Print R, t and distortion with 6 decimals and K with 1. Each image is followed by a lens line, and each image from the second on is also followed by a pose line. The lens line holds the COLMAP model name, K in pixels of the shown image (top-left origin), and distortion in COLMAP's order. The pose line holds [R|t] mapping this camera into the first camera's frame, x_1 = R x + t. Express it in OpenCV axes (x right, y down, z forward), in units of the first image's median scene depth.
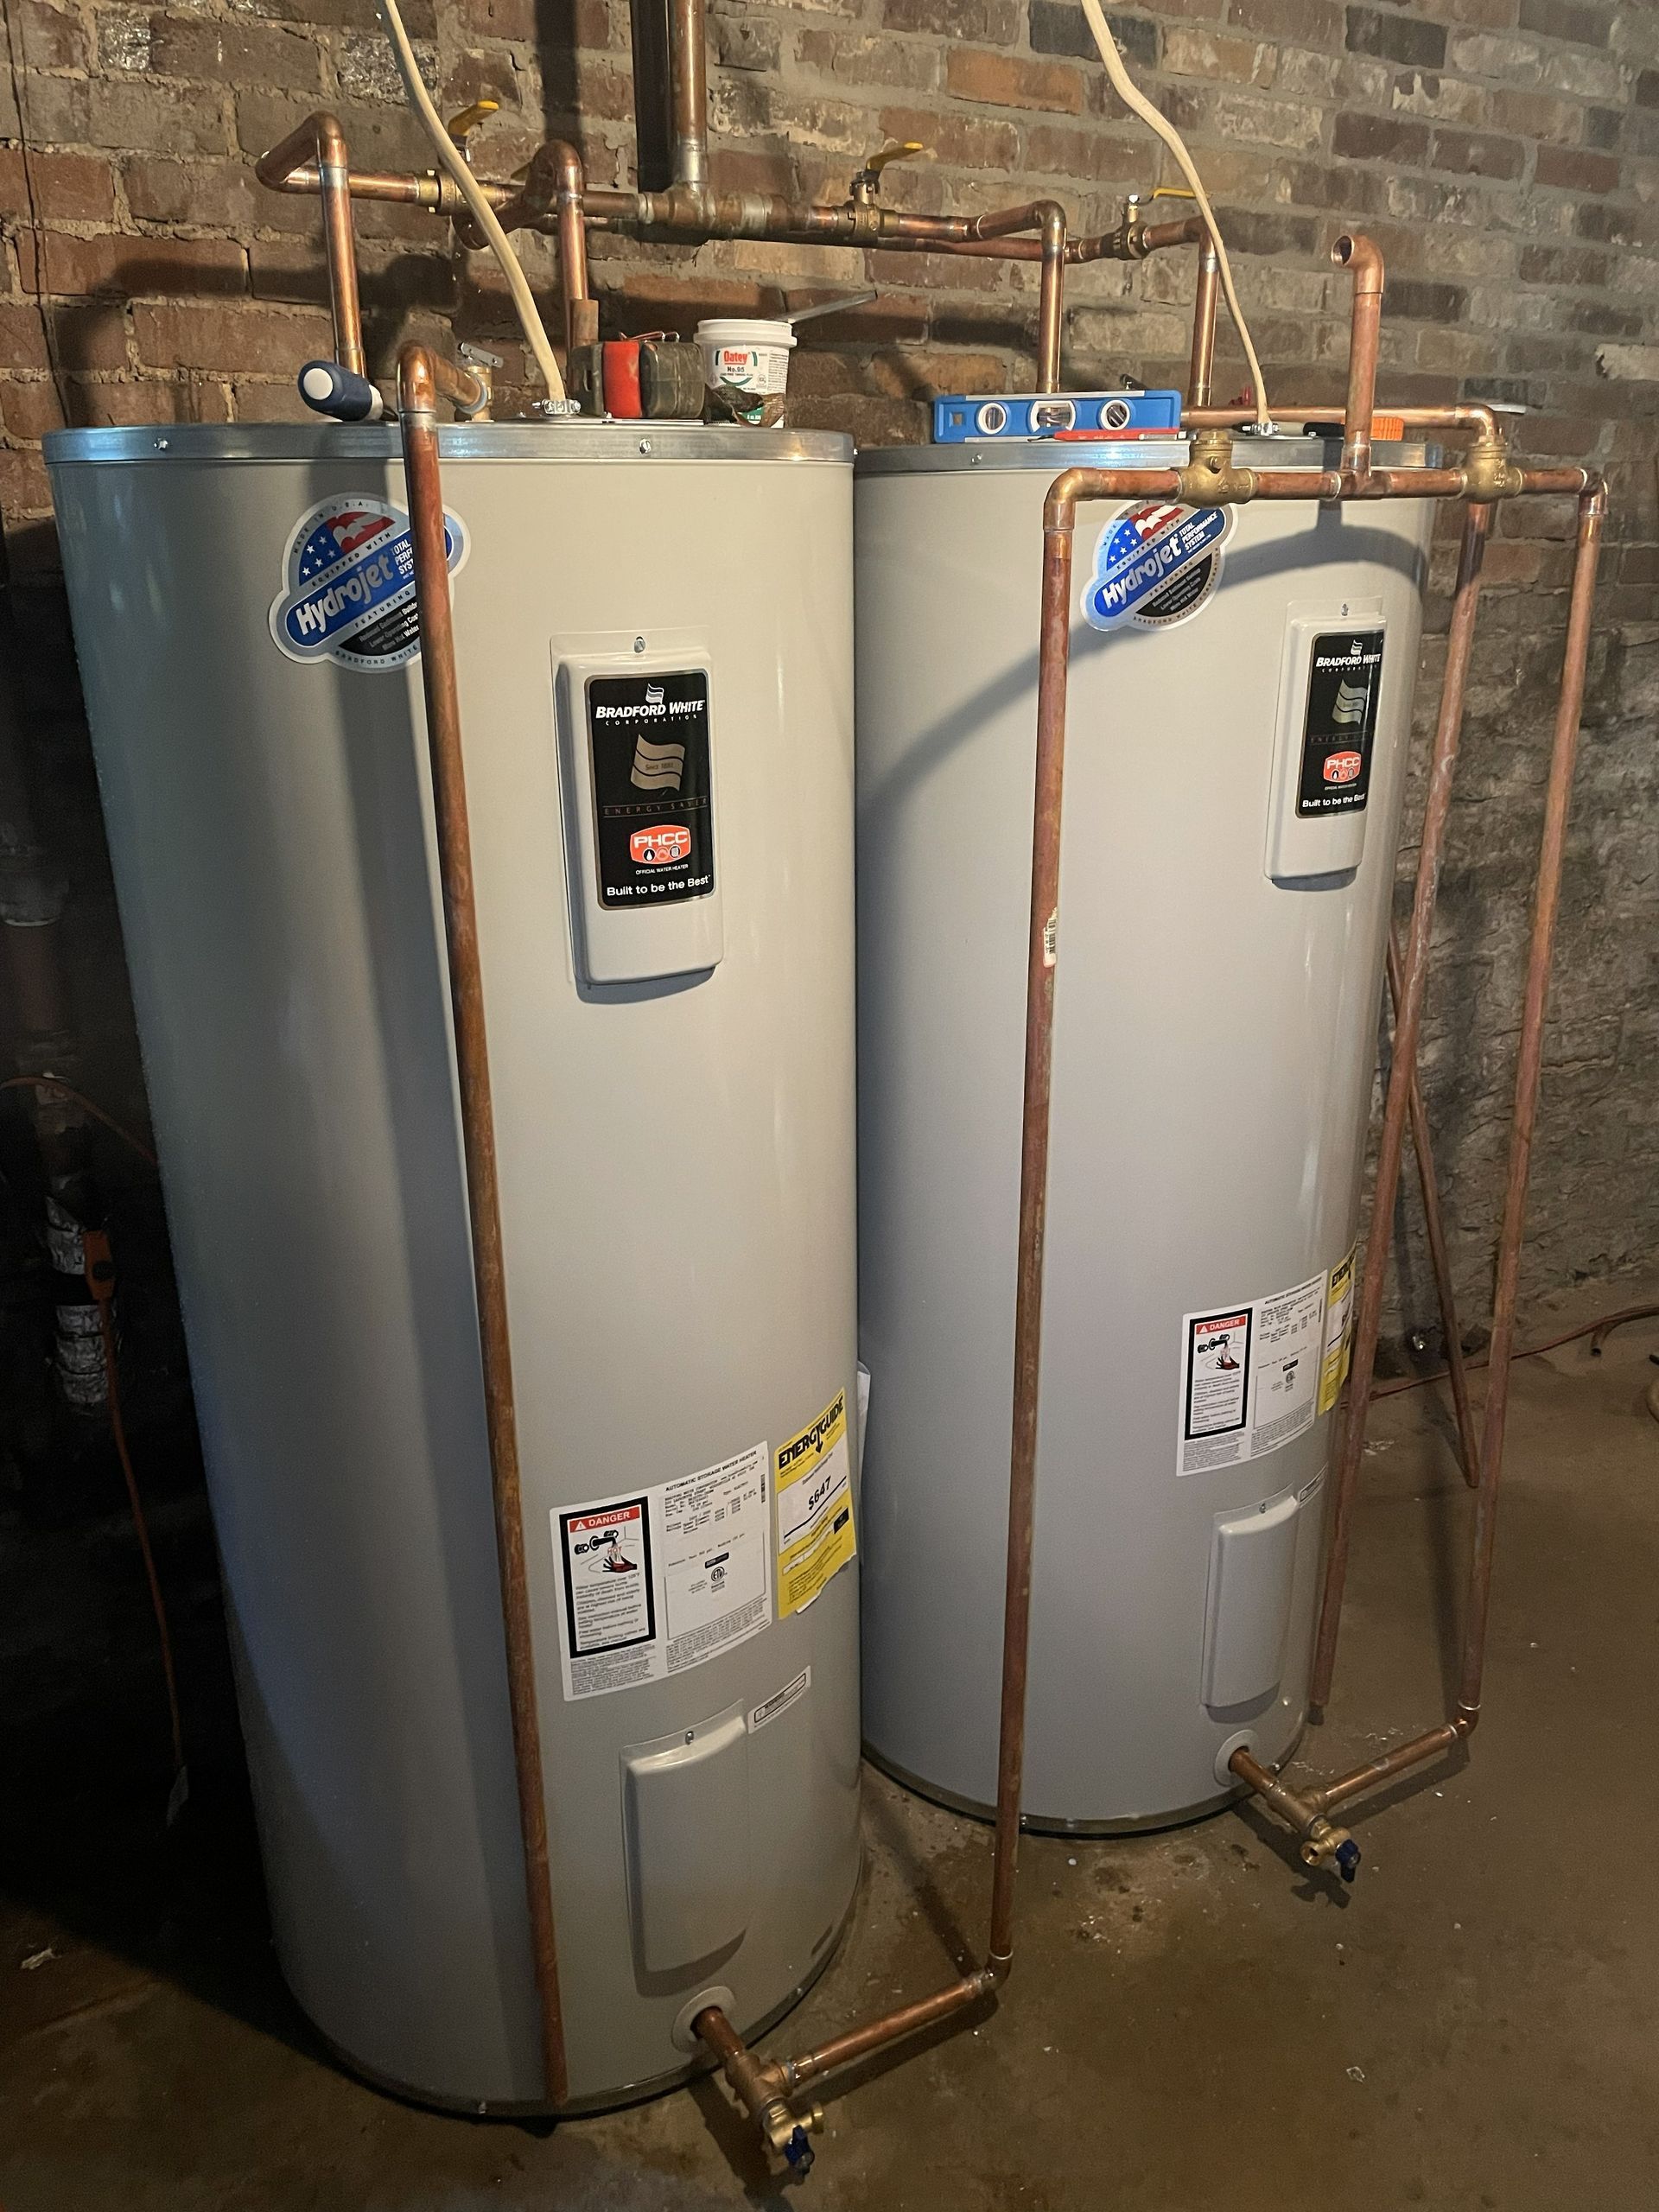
lens RADIAL K [[1762.9, 0, 829.5], [0, 1762.9, 1106.0], [0, 0, 1]] dist [0.090769, -0.143547]
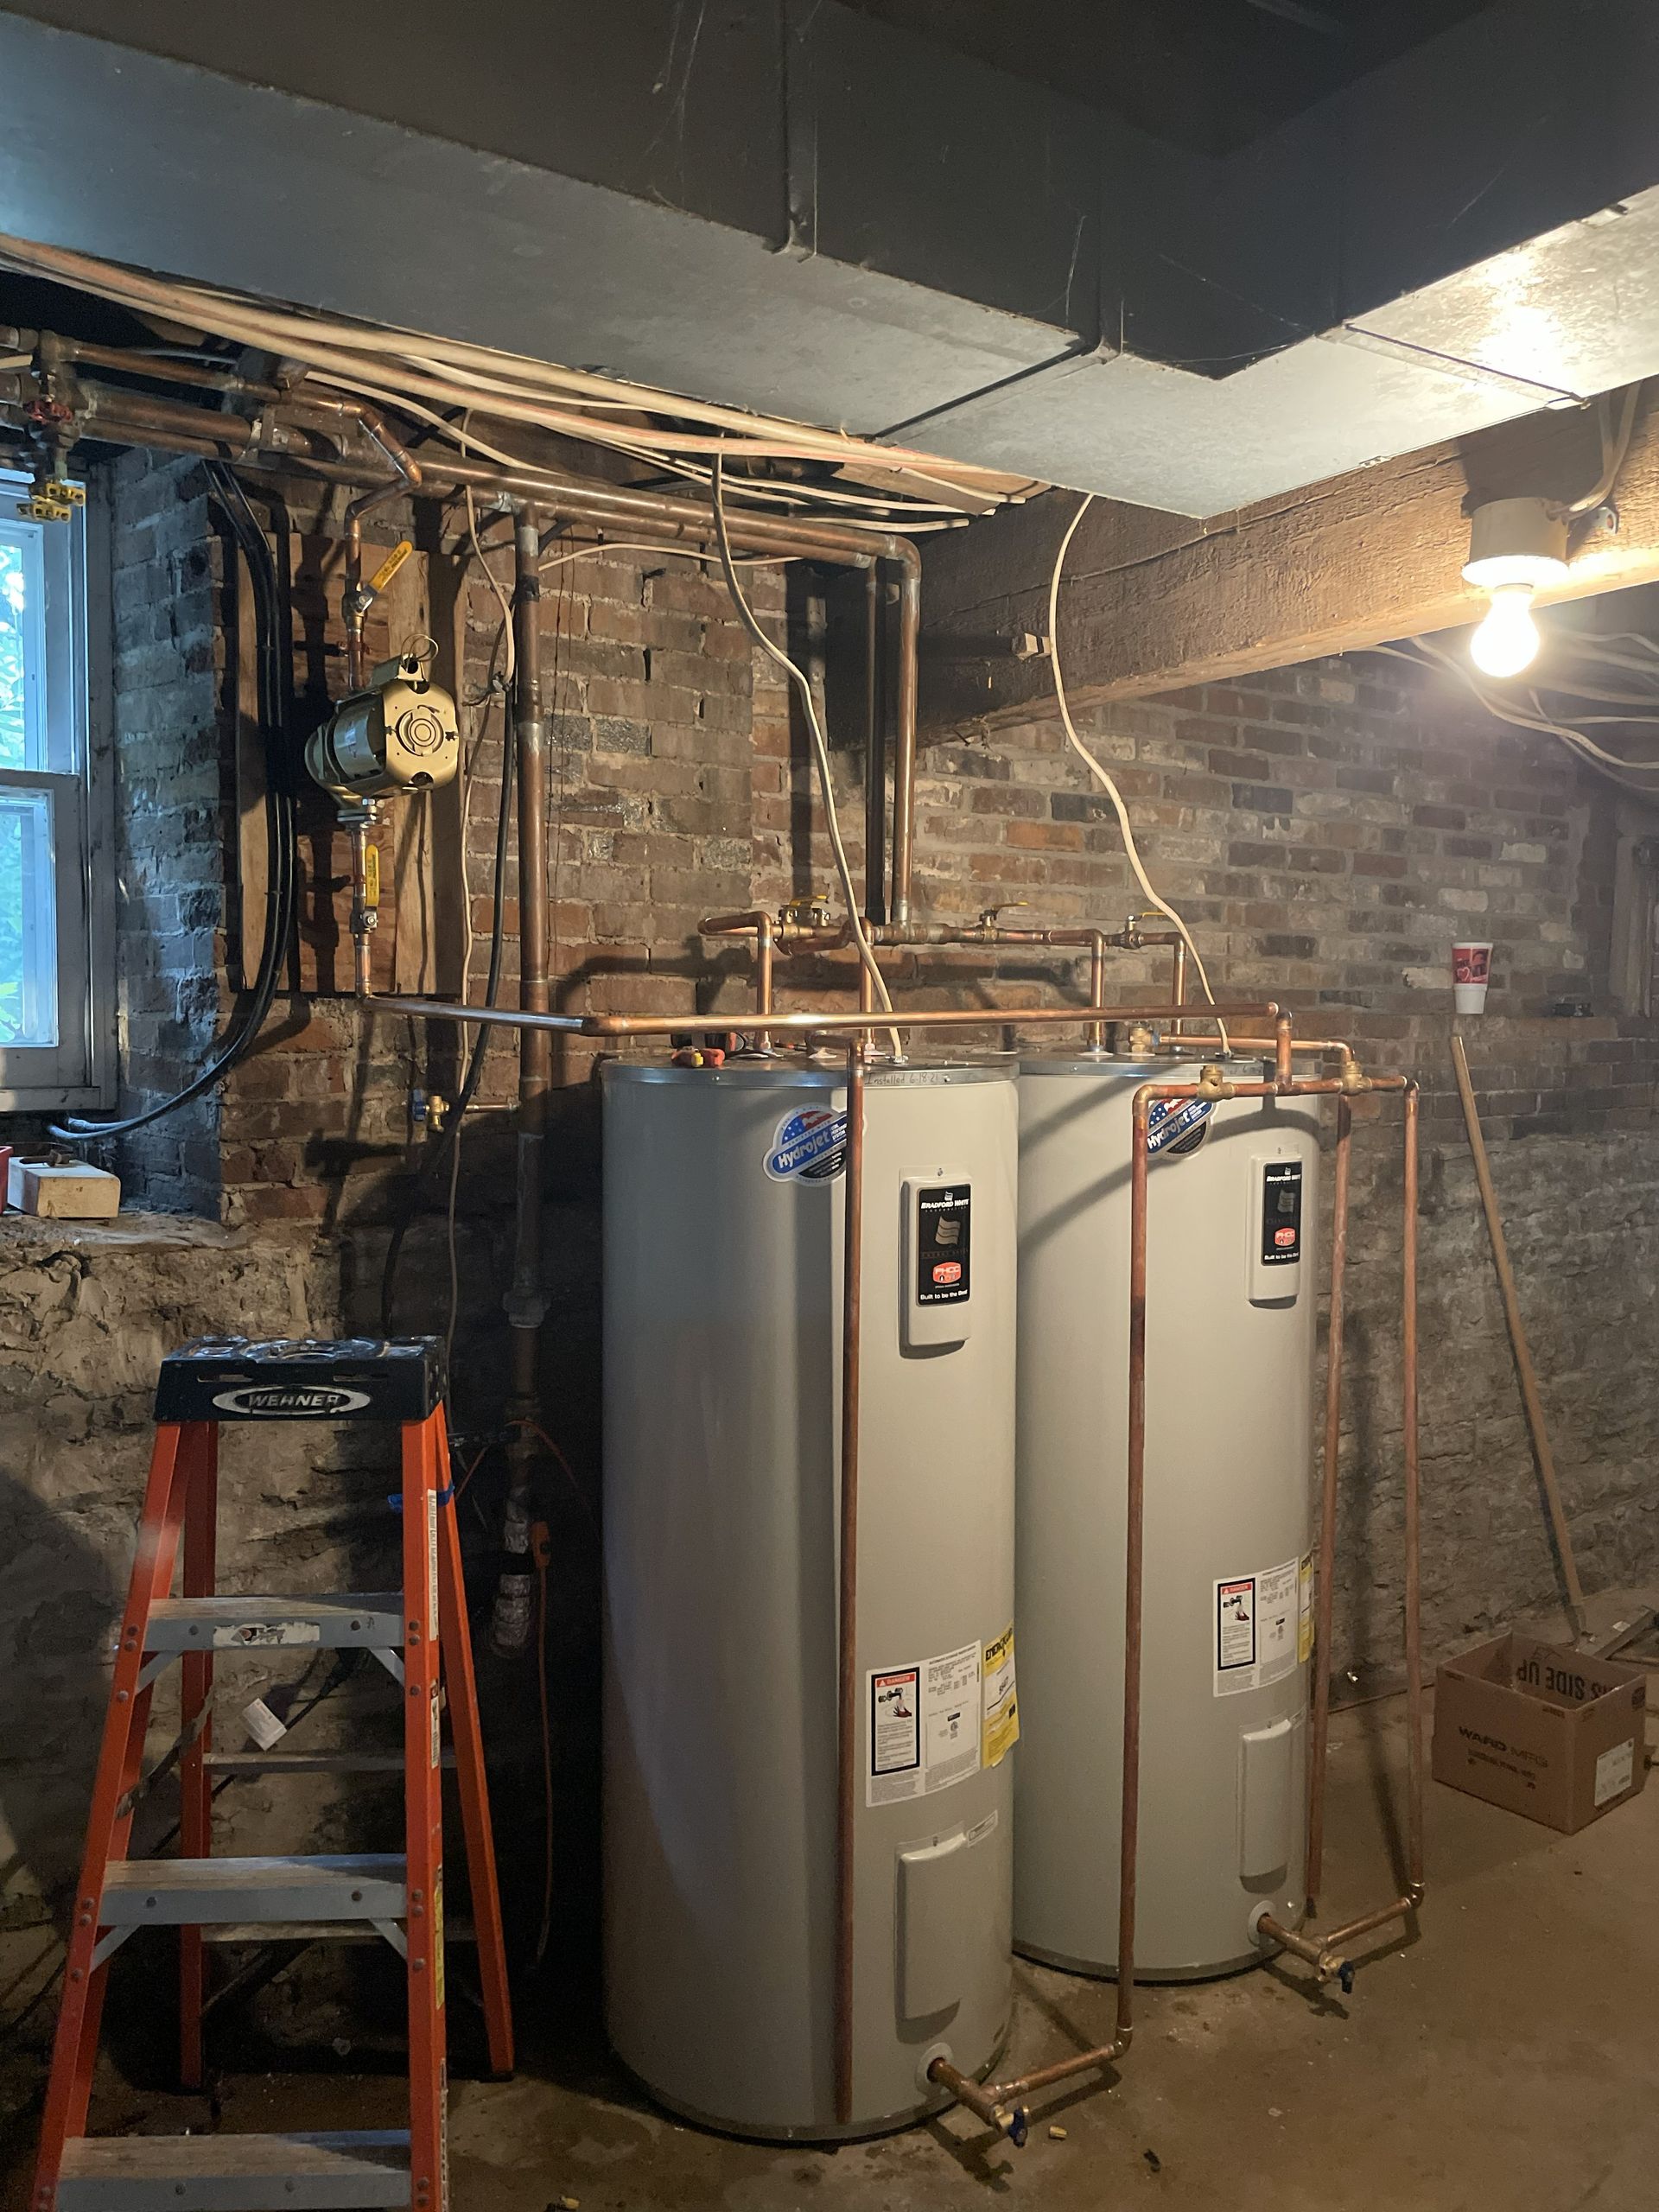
lens RADIAL K [[1932.5, 0, 757.8], [0, 1932.5, 1047.0], [0, 0, 1]] dist [0.107213, -0.196854]
pose [[0.998216, 0.008085, 0.059157, -0.284410], [0.009172, 0.958267, -0.285726, 0.142841], [-0.058998, 0.285759, 0.956484, -0.705758]]
